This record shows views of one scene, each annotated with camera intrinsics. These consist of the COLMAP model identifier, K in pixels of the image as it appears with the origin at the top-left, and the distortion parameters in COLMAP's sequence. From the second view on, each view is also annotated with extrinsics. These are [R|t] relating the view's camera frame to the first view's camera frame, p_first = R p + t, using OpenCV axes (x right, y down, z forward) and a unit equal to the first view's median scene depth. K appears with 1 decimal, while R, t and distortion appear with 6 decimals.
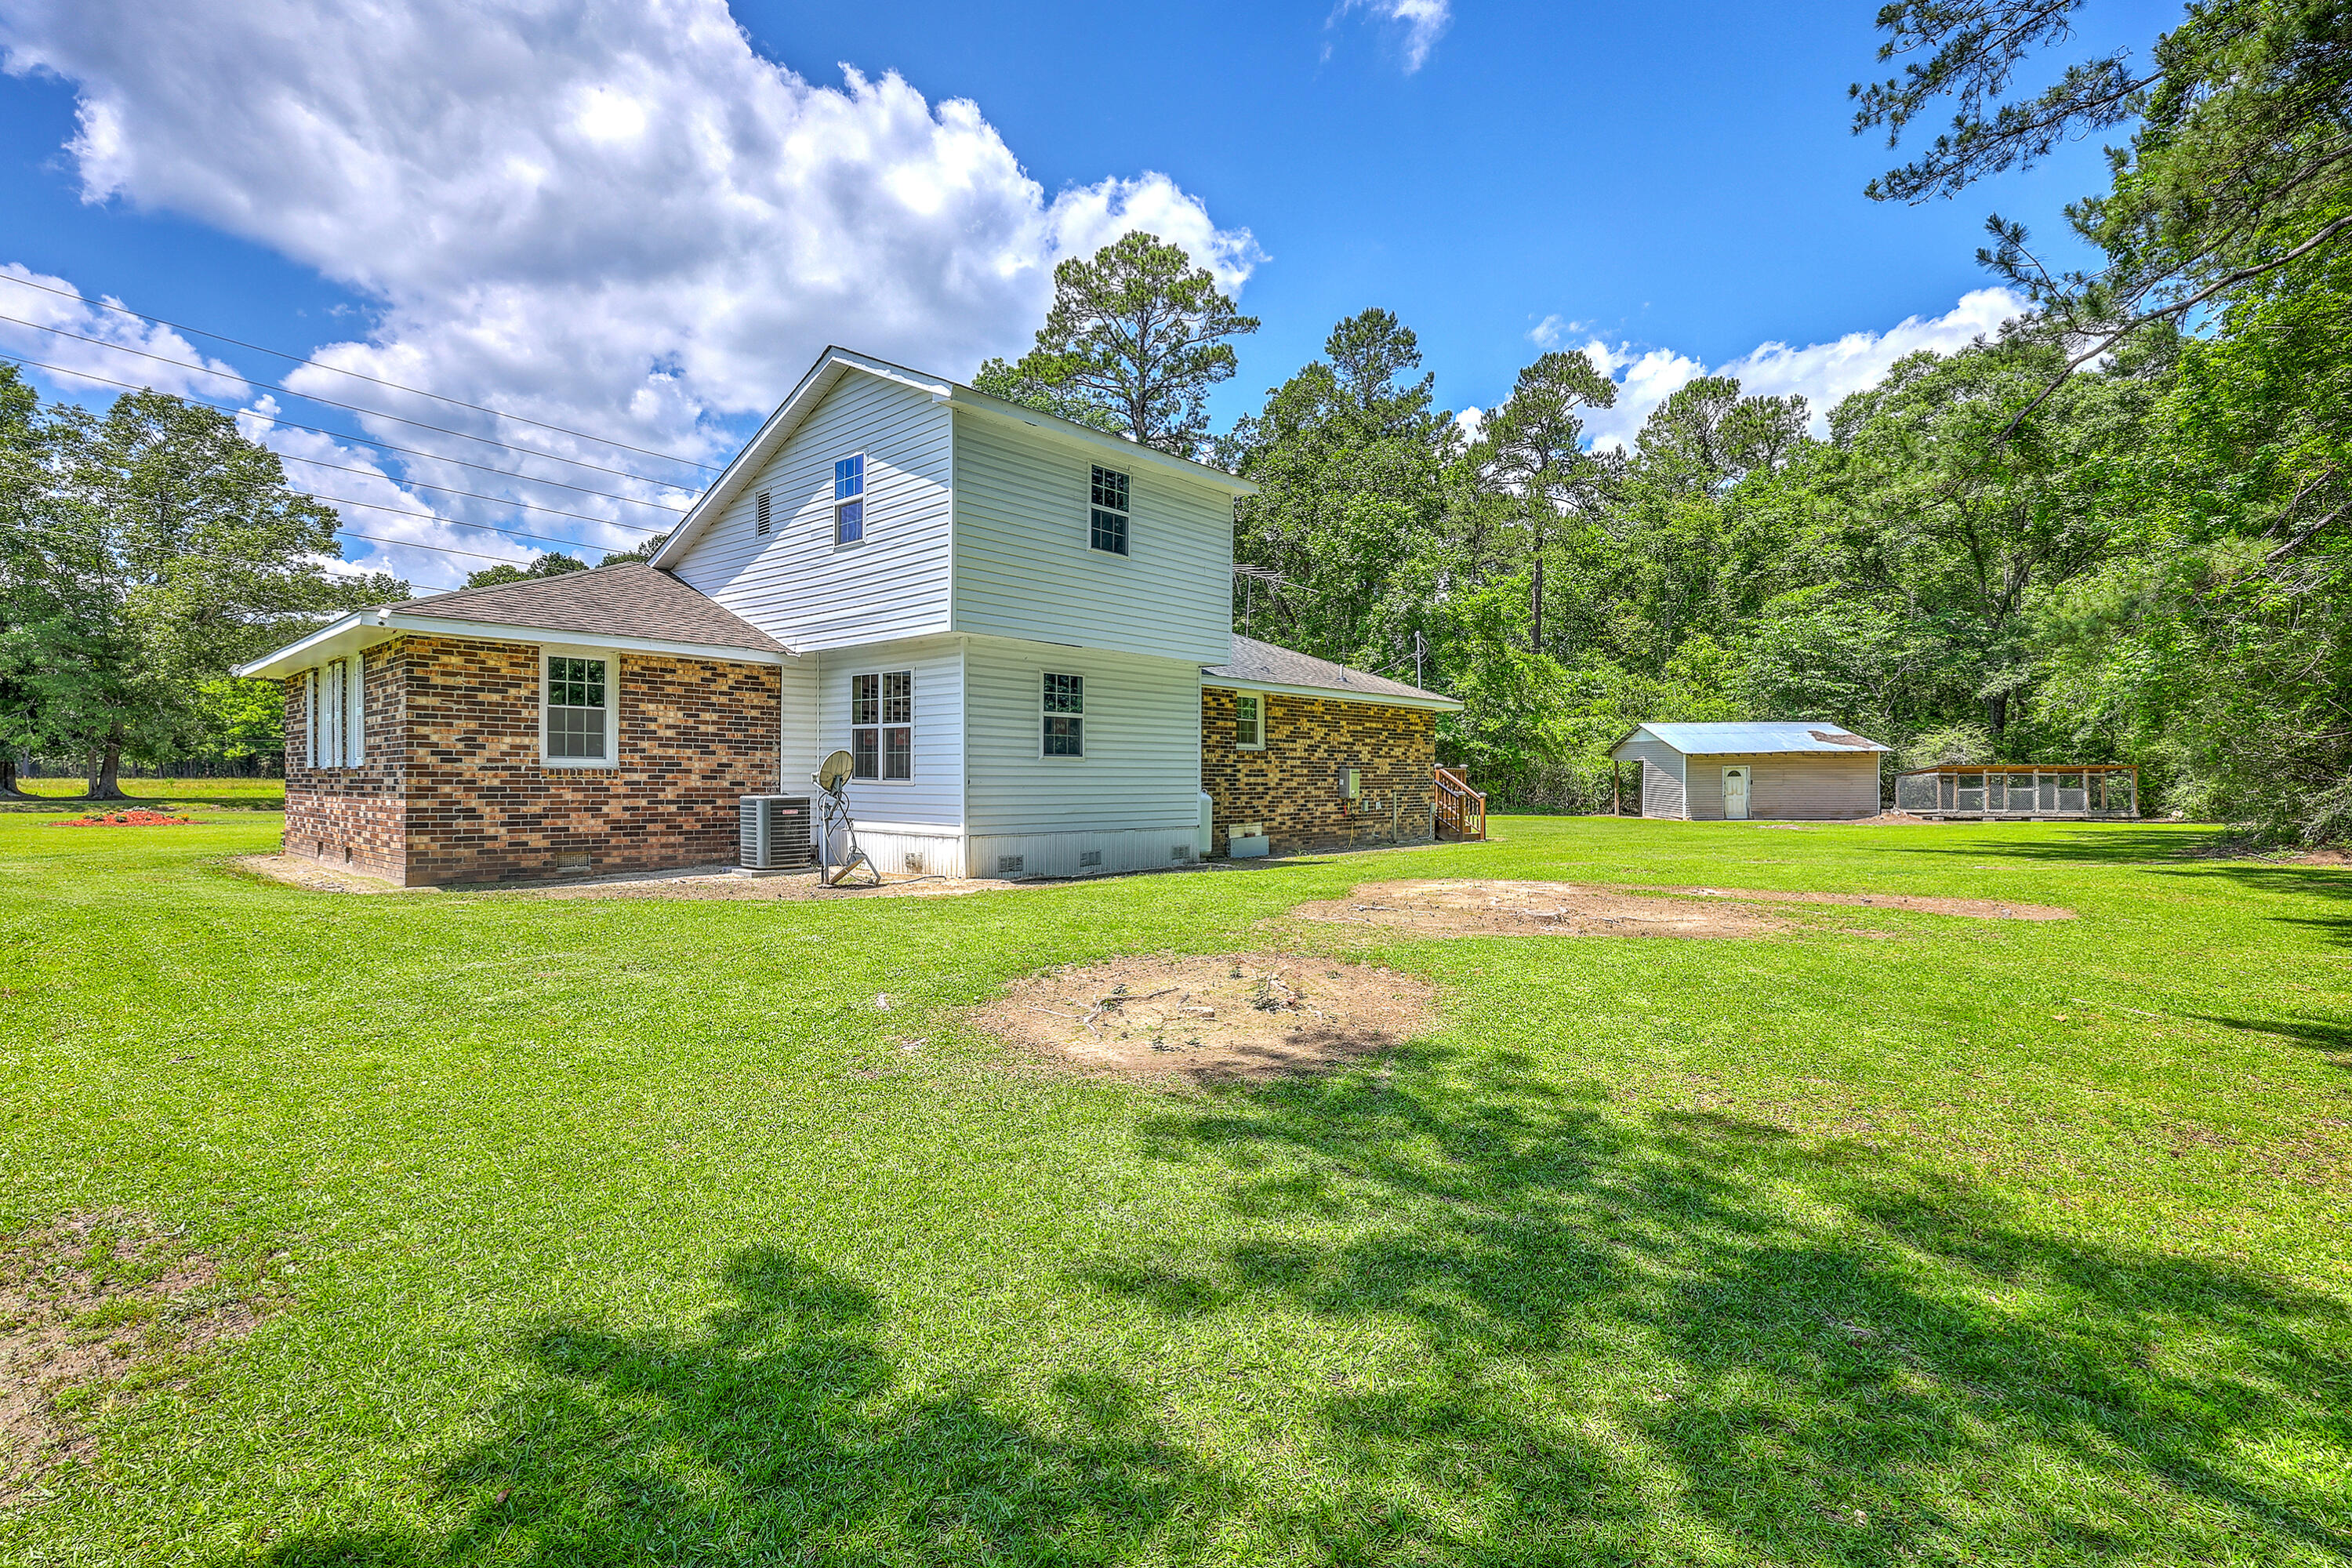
lens RADIAL K [[1086.9, 0, 1176.0], [0, 1086.9, 784.0], [0, 0, 1]] dist [0.000423, 0.000031]
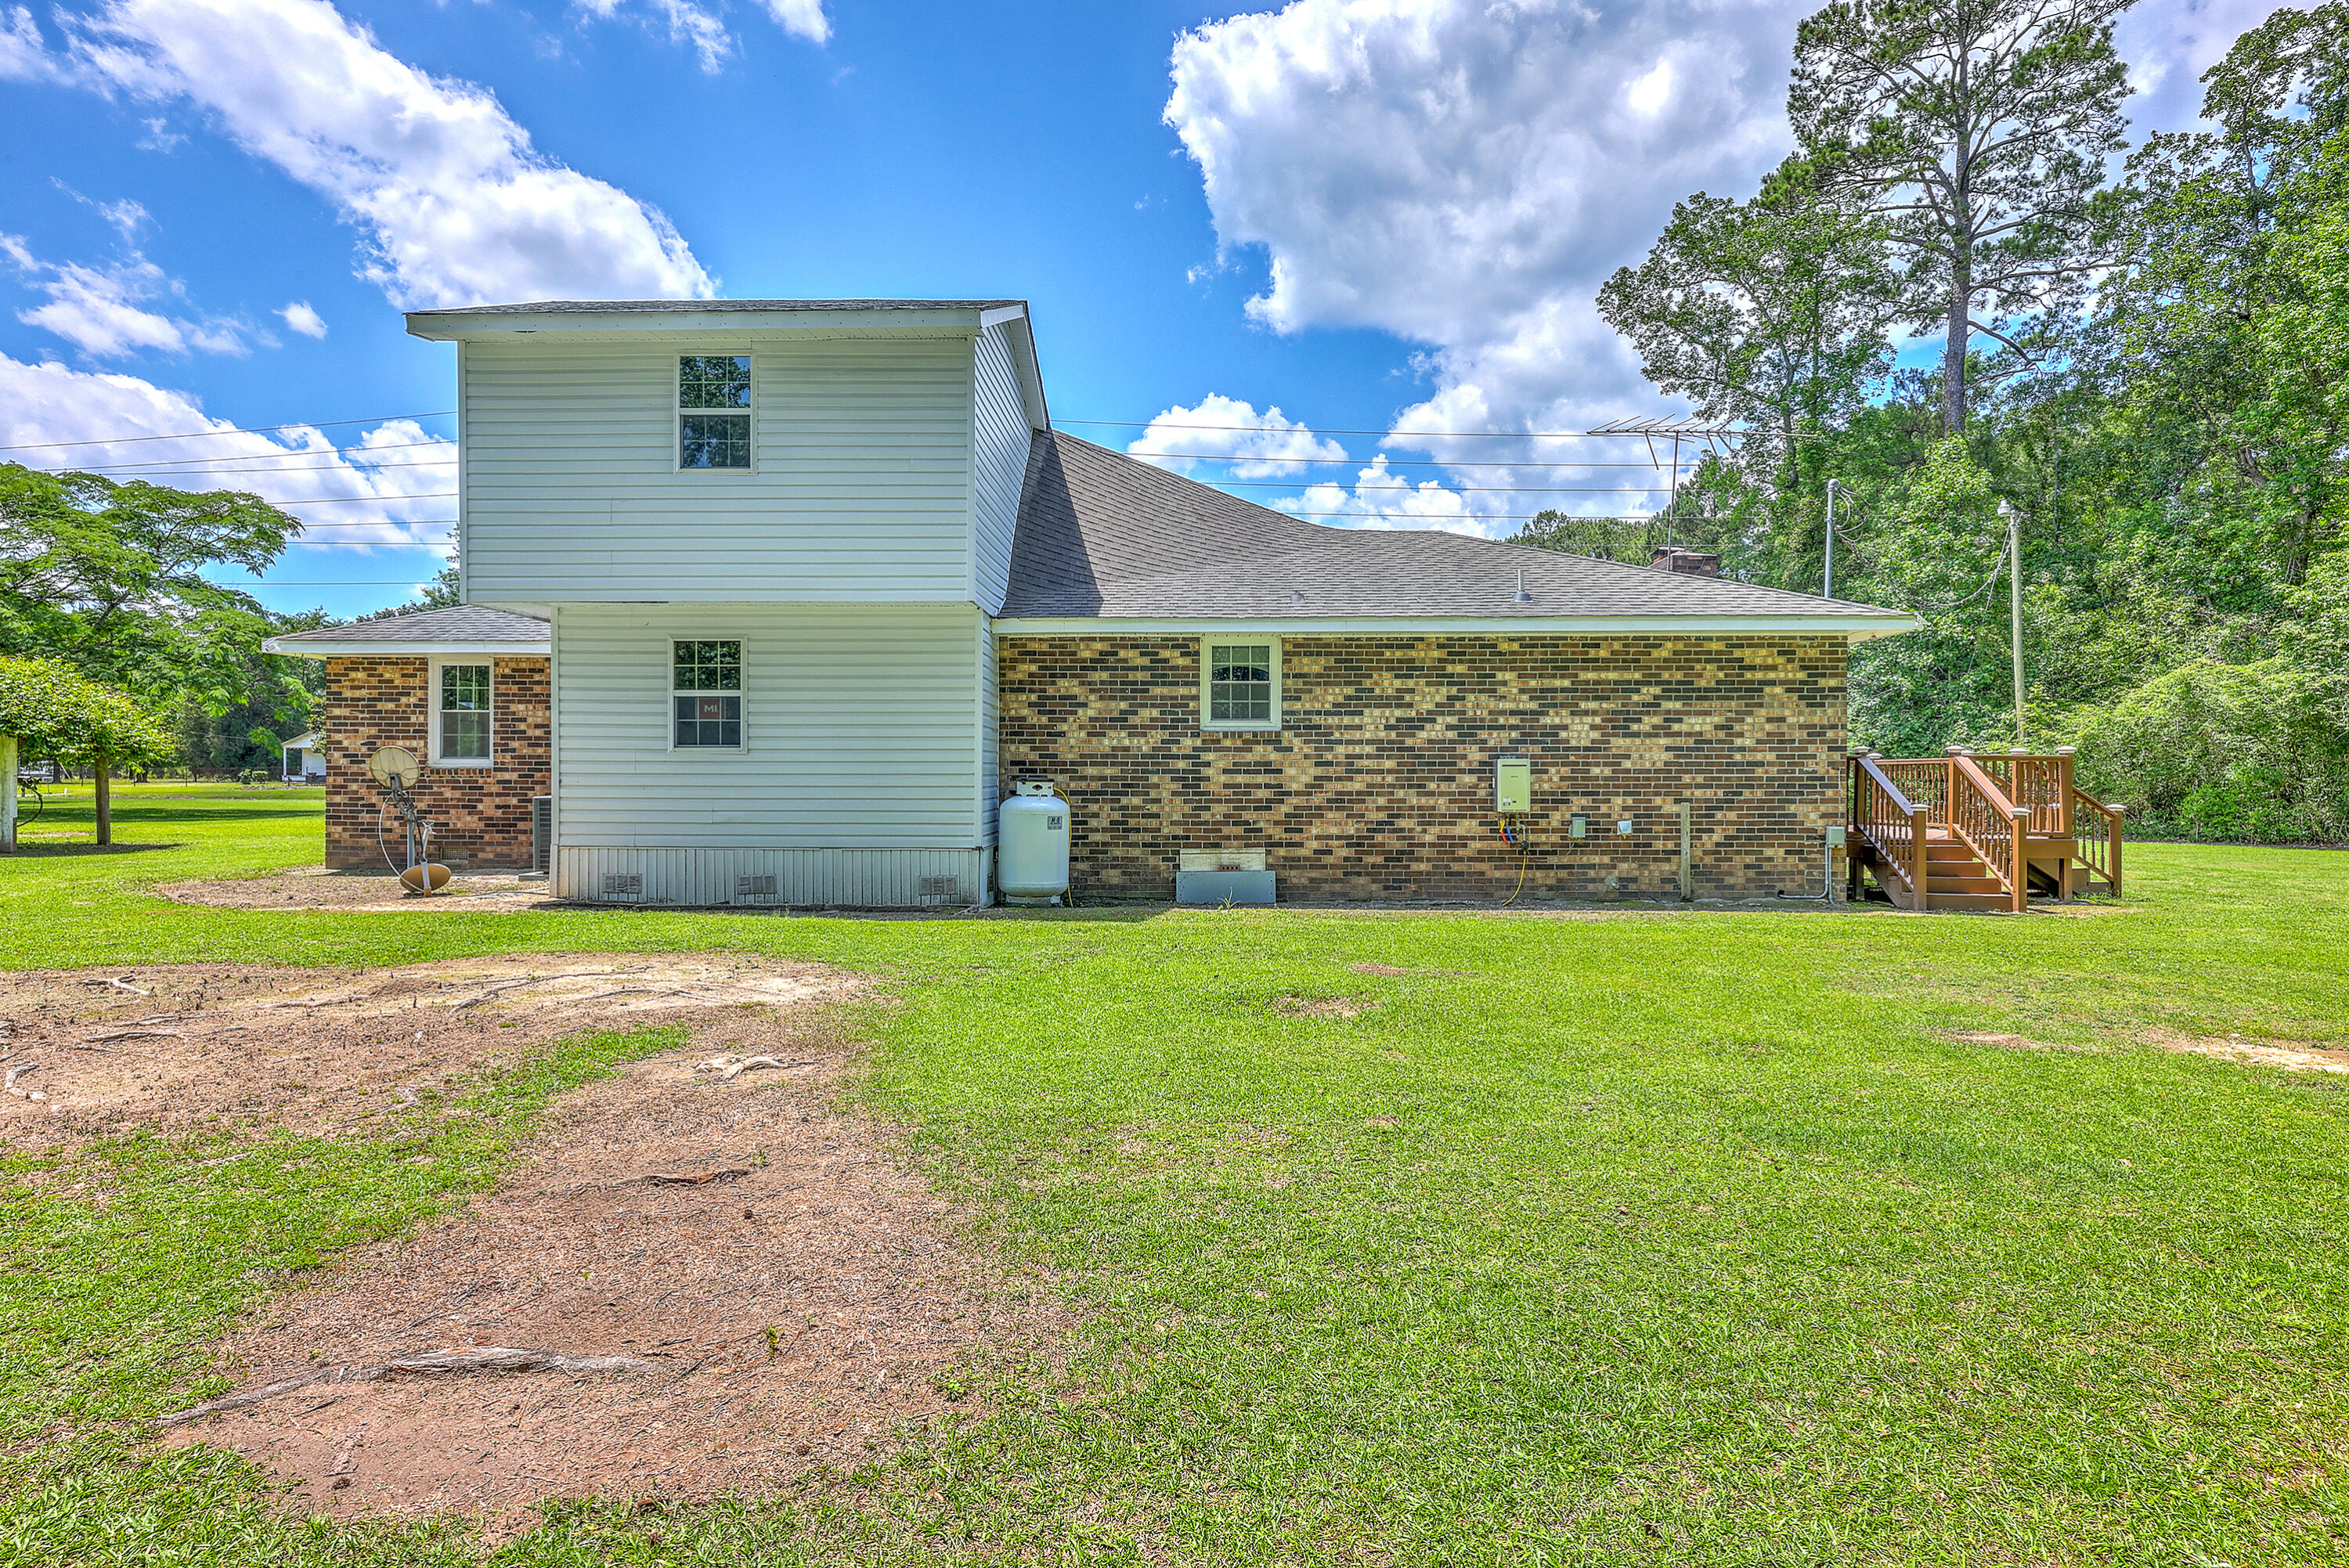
lens RADIAL K [[1214.0, 0, 1174.5], [0, 1214.0, 784.0], [0, 0, 1]] dist [-0.002600, -0.000281]
pose [[0.655901, 0.003274, -0.754840, 0.779376], [-0.002813, 0.999994, 0.001893, -0.002844], [0.754842, 0.000881, 0.655906, 0.715936]]
